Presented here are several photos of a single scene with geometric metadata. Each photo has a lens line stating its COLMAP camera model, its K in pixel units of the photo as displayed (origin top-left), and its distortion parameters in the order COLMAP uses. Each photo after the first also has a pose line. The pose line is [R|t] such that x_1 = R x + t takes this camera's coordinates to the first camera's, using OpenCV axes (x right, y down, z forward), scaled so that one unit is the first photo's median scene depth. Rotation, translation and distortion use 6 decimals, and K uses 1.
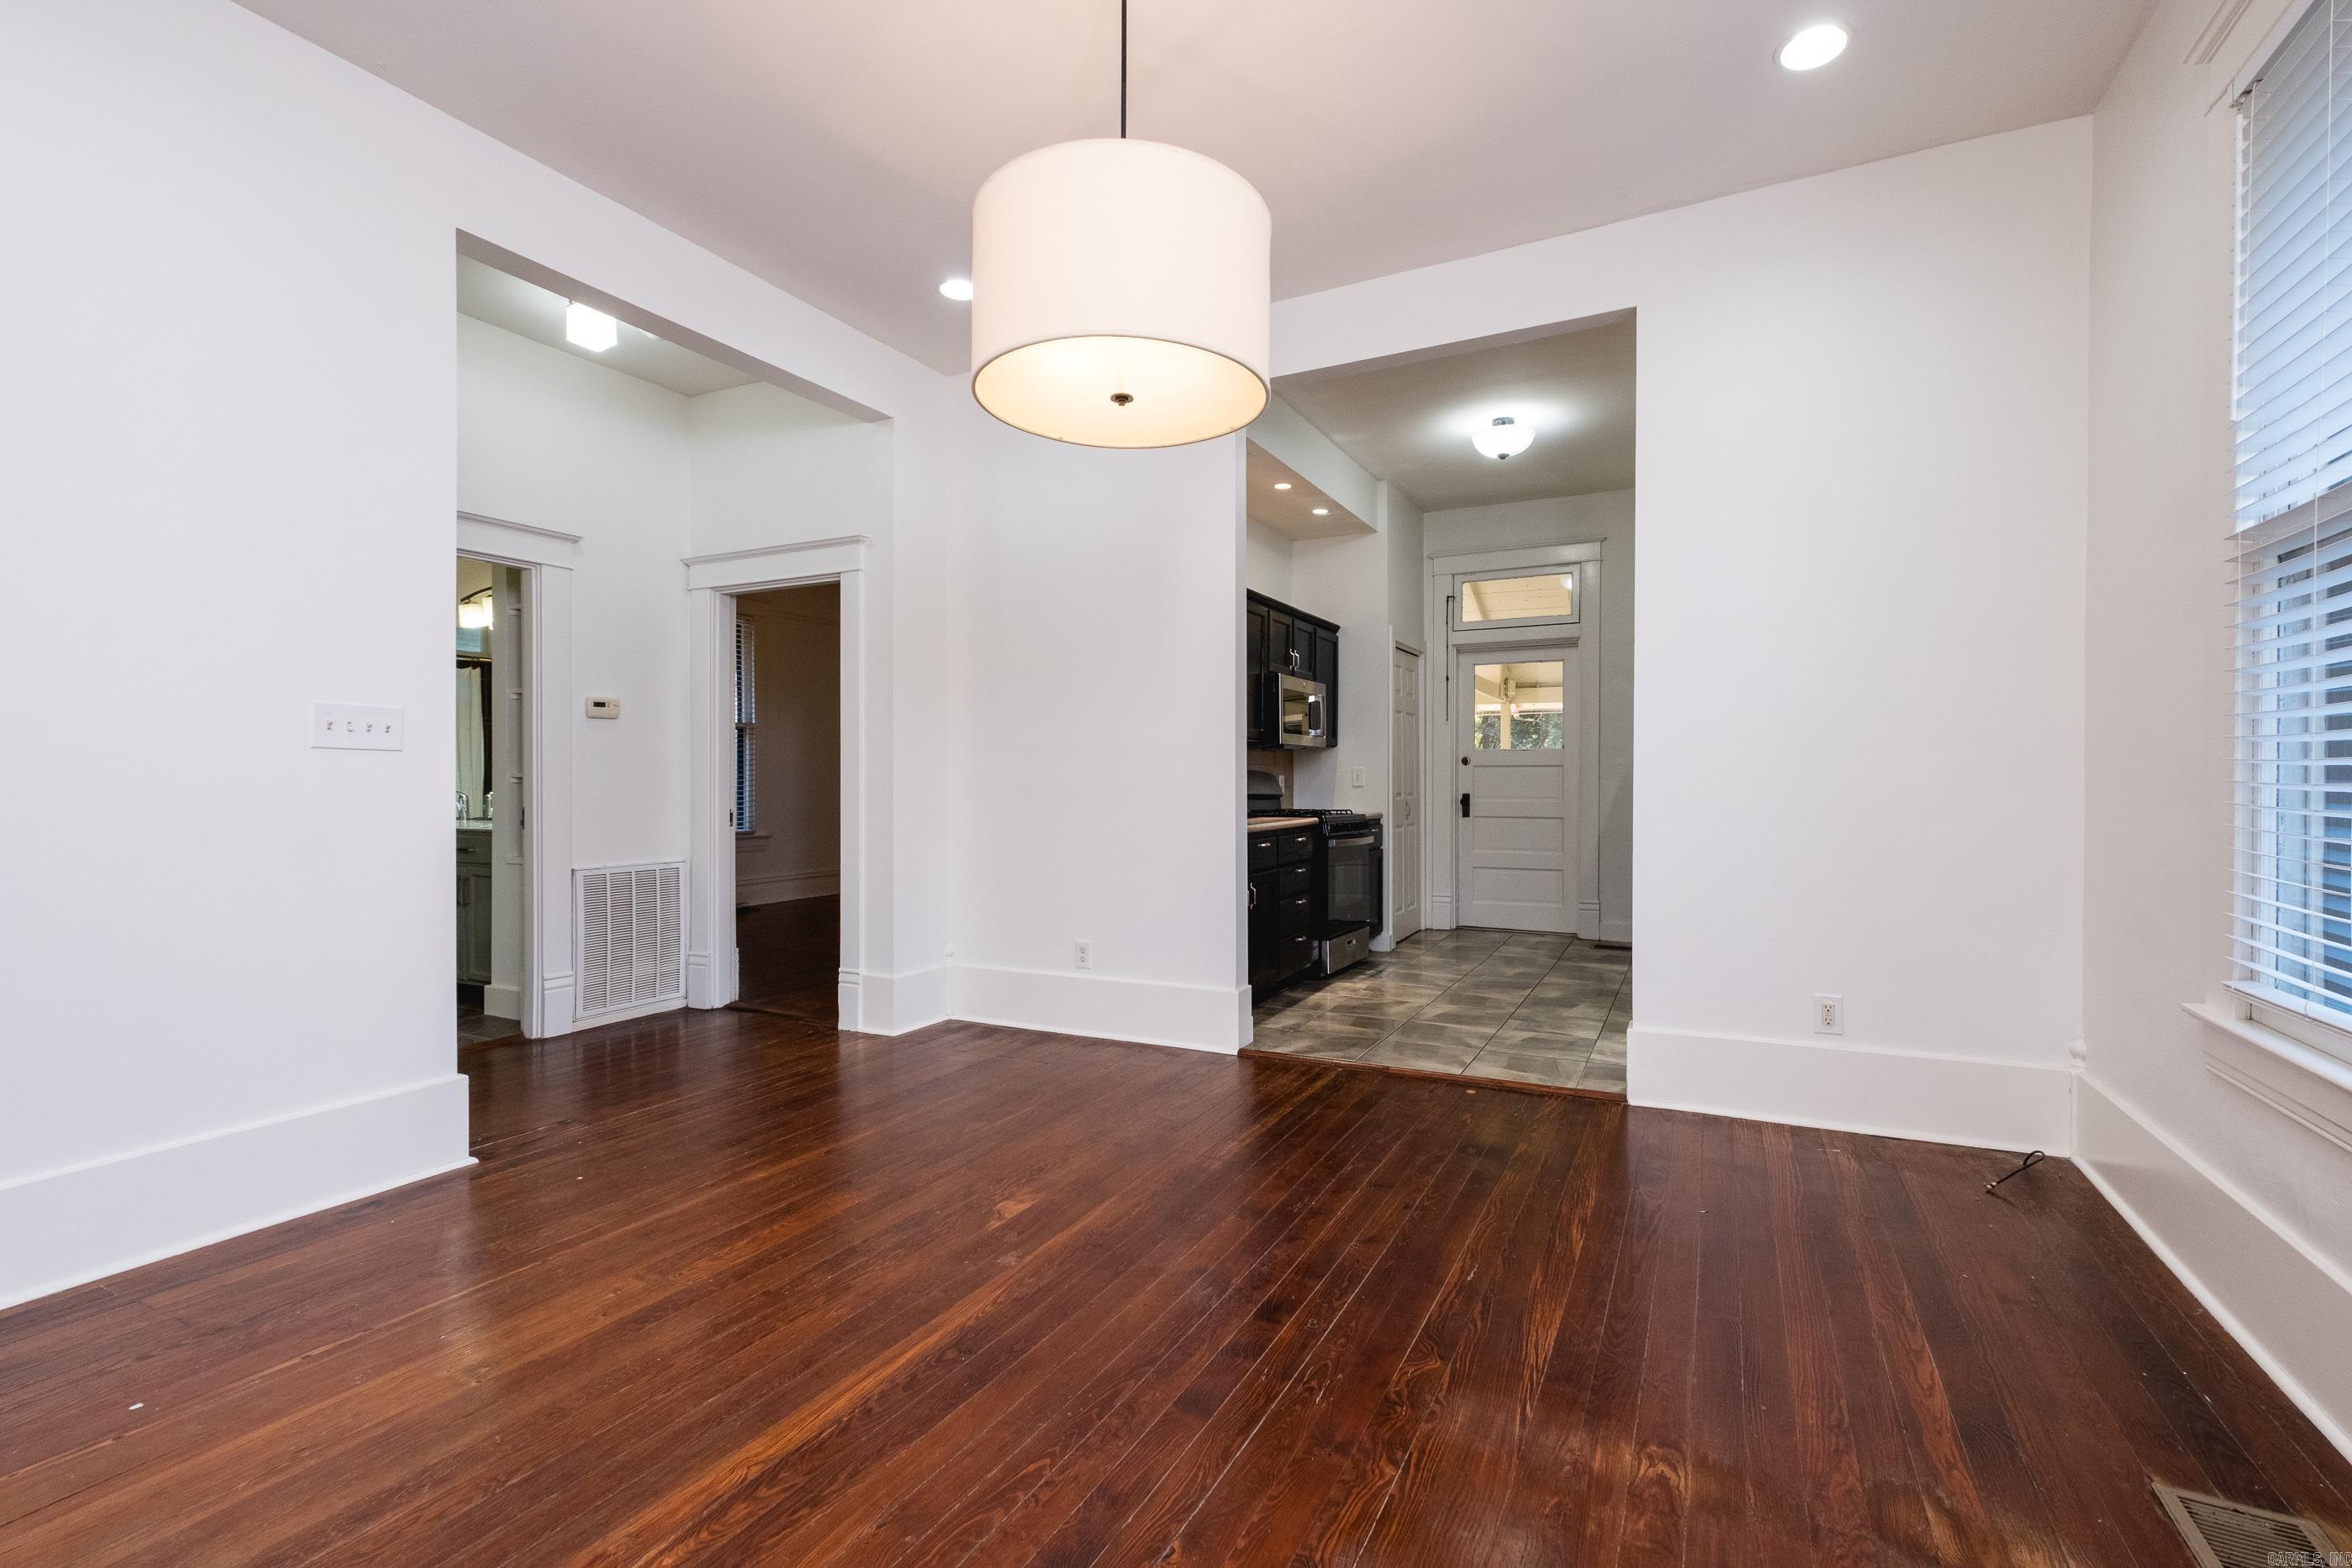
lens RADIAL K [[1031.4, 0, 1194.9], [0, 1031.4, 781.4], [0, 0, 1]] dist [-0.000551, -0.000336]
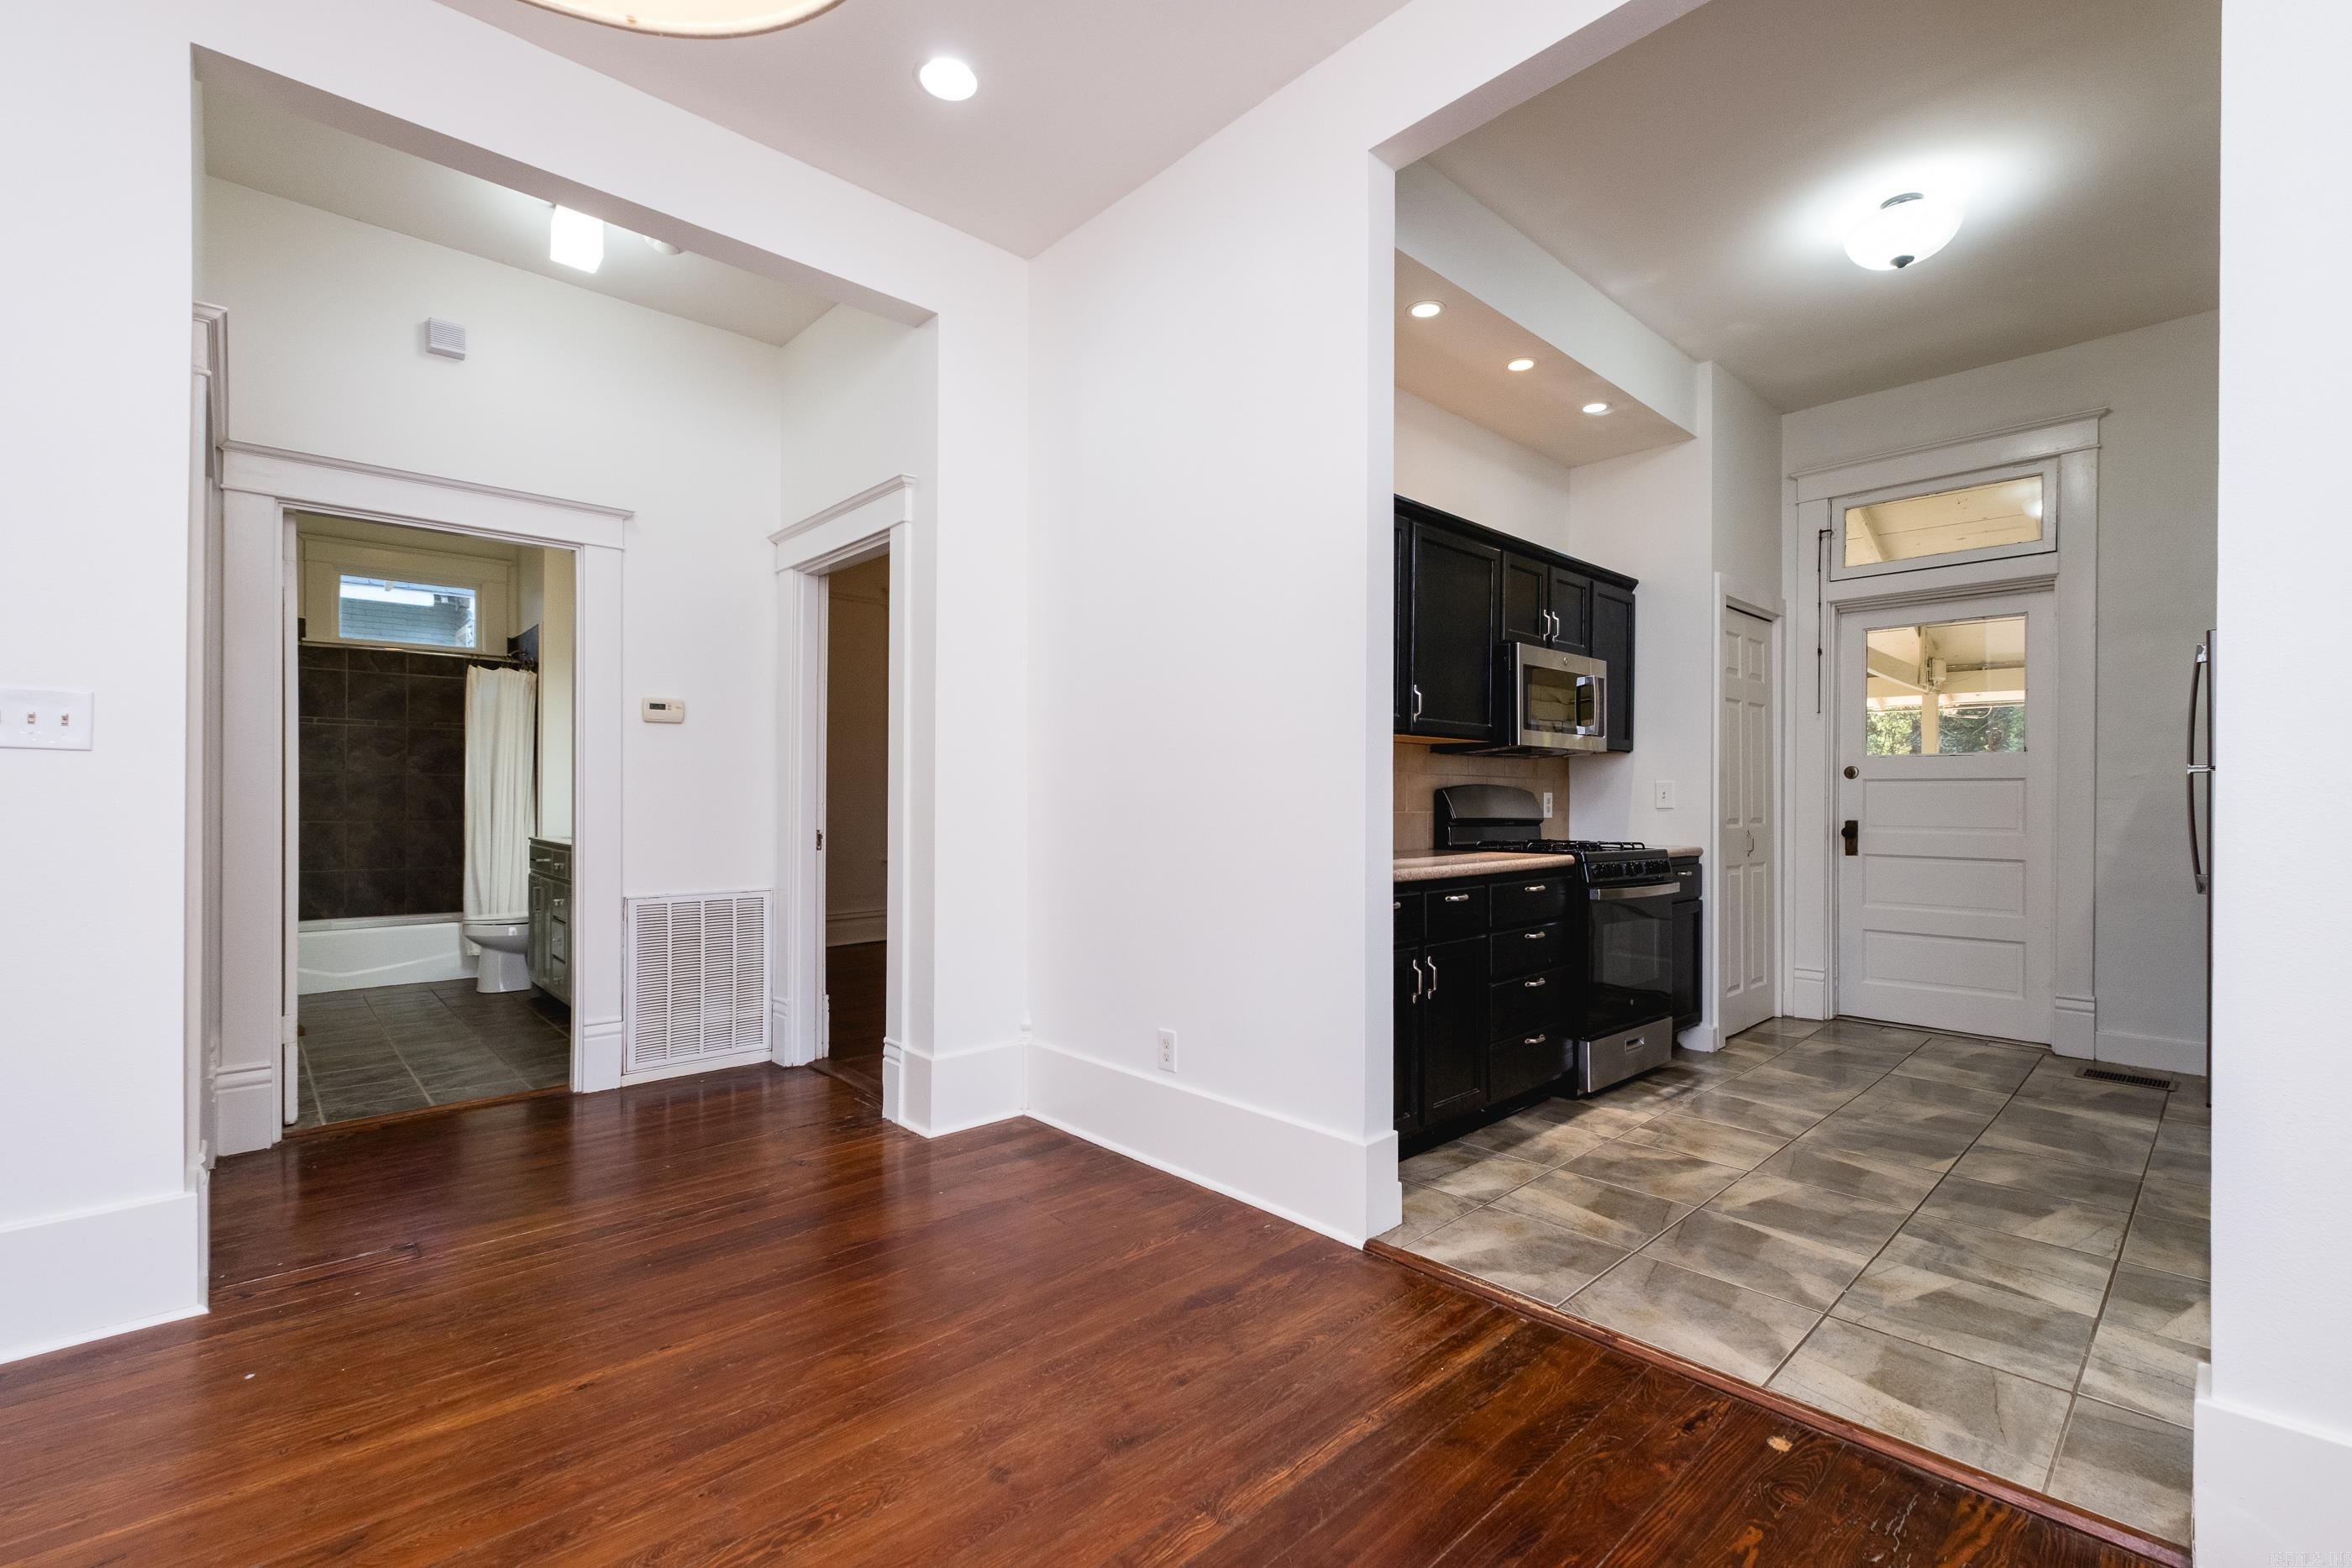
lens RADIAL K [[1015.8, 0, 1196.6], [0, 1015.8, 796.4], [0, 0, 1]] dist [-0.001020, -0.000790]
pose [[0.940849, 0.003913, -0.338804, 0.128310], [-0.005366, 0.999980, -0.003351, 0.000804], [0.338784, 0.004971, 0.940851, 0.345377]]
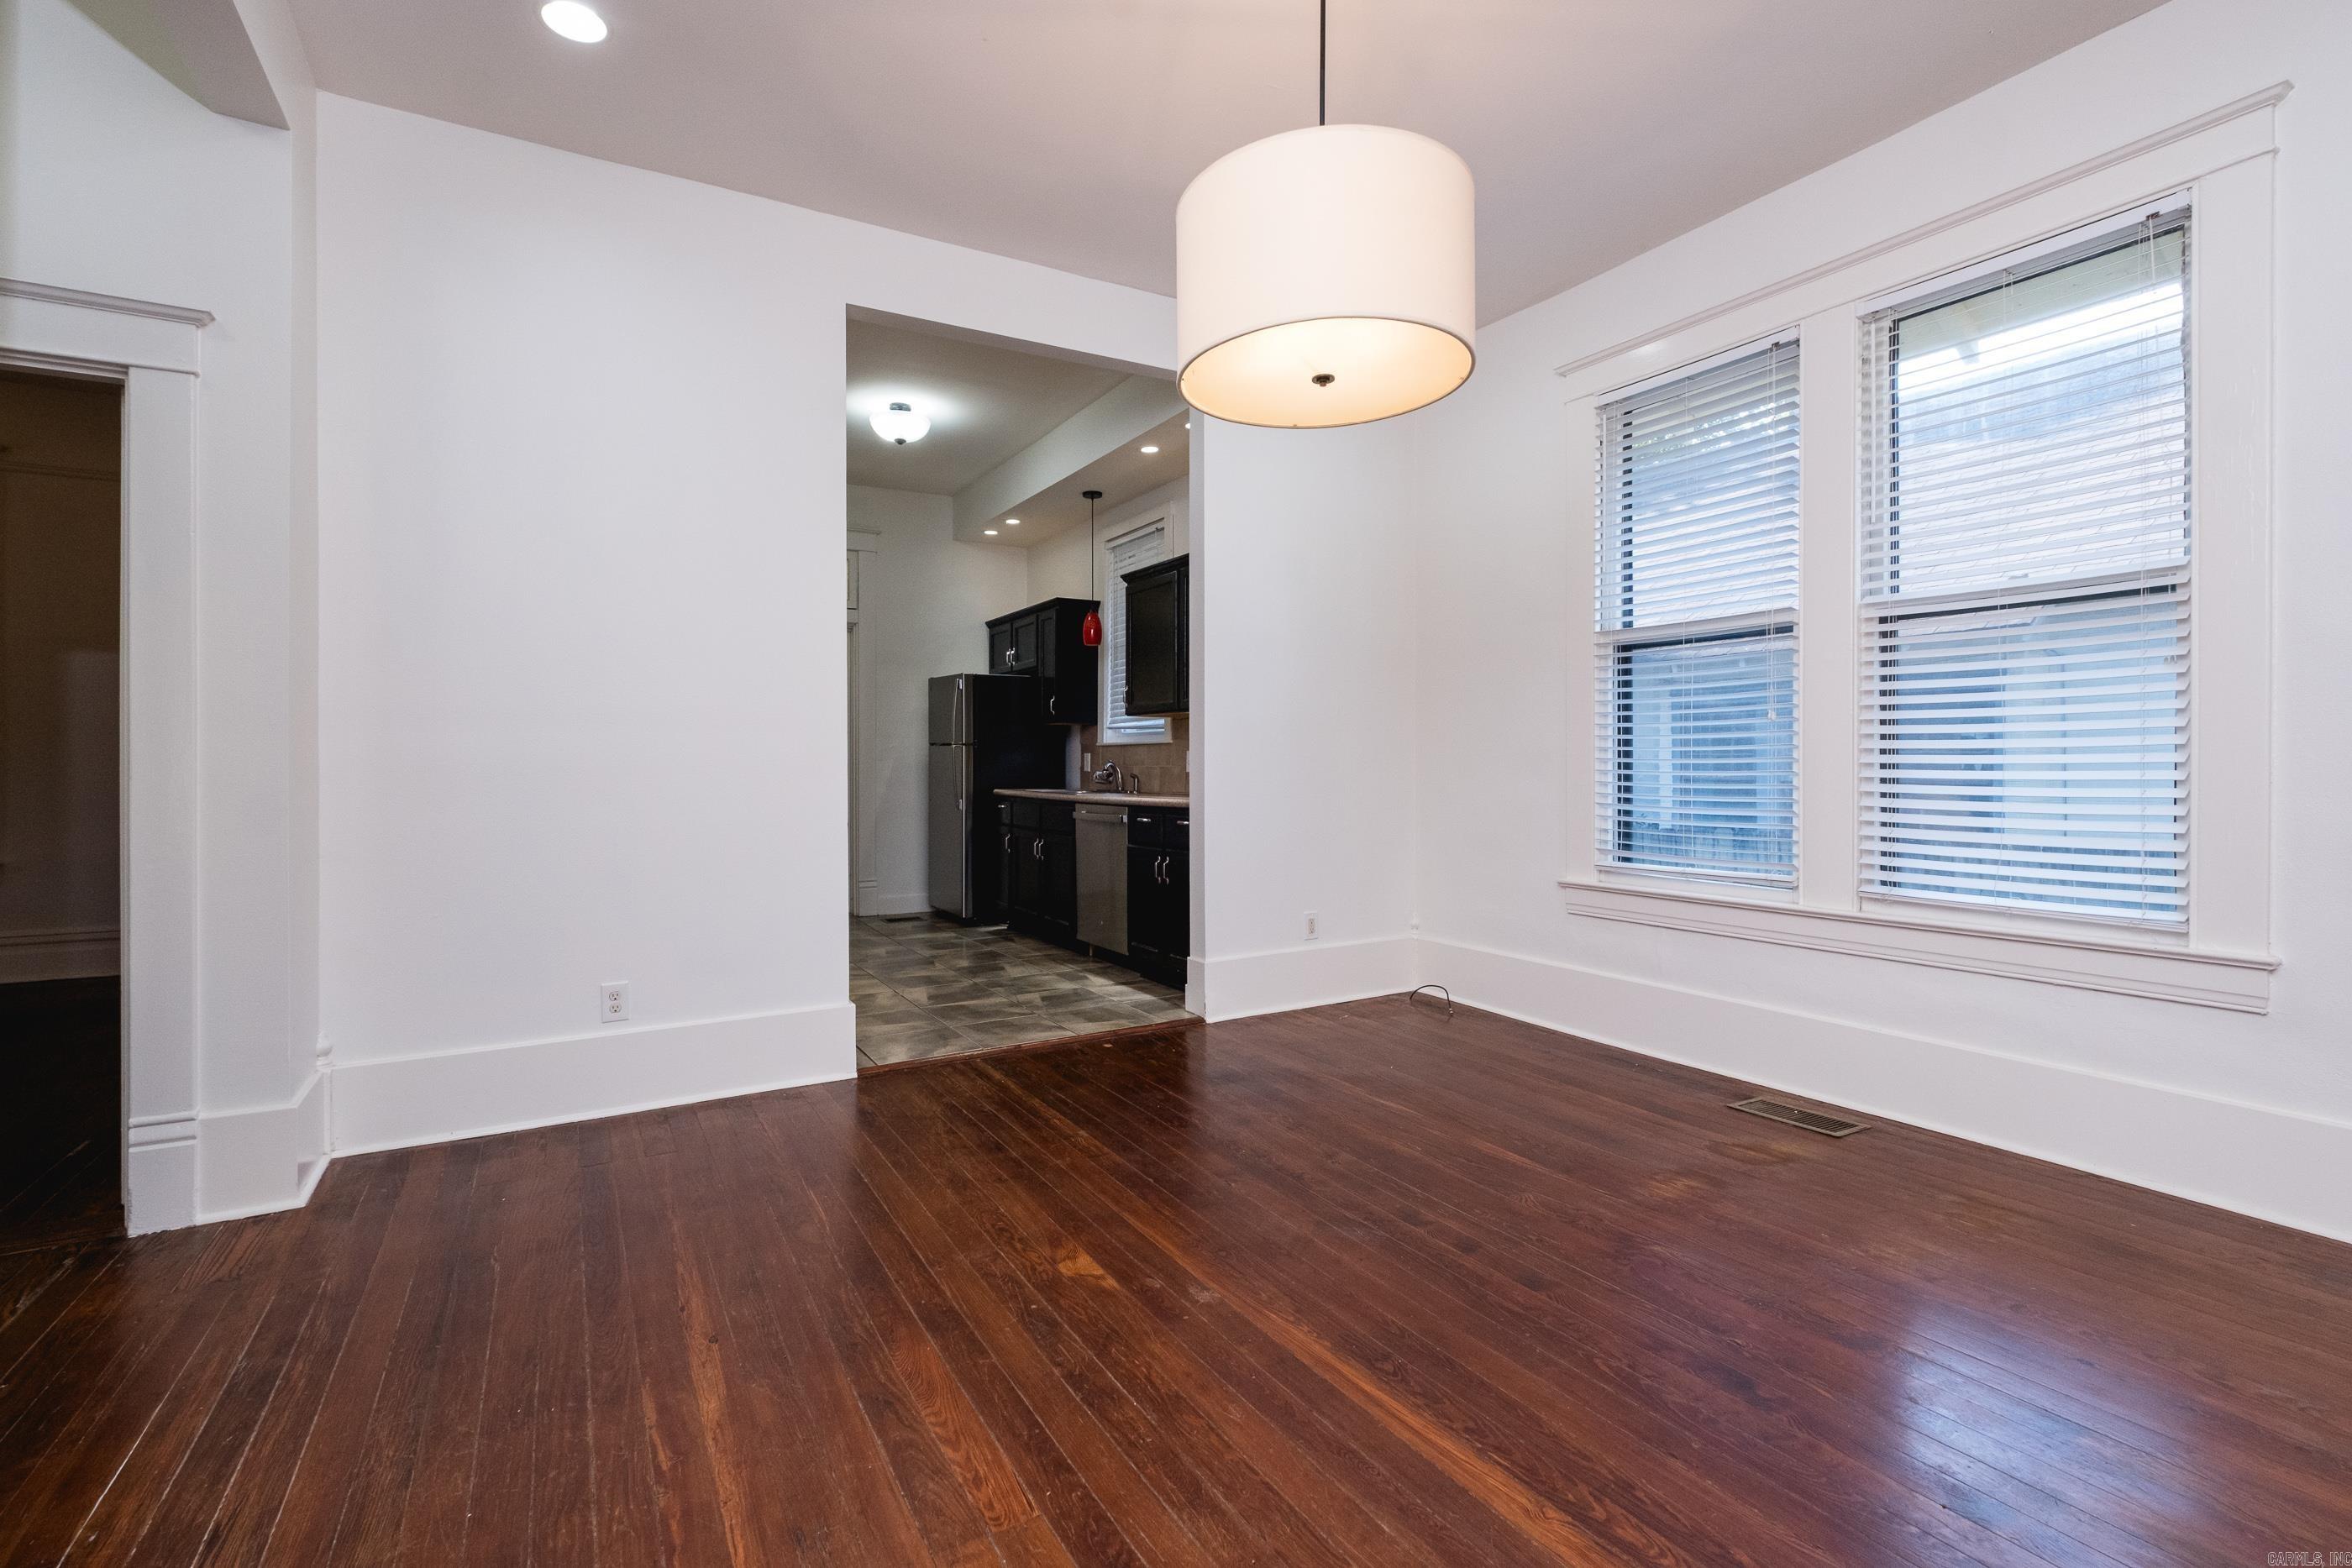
lens RADIAL K [[1042.4, 0, 1128.1], [0, 1042.4, 768.9], [0, 0, 1]] dist [-0.000249, -0.000692]
pose [[0.568103, -0.006393, 0.822933, -0.470354], [0.004628, 0.999979, 0.004574, 0.002130], [-0.822944, 0.001210, 0.568121, 0.266735]]
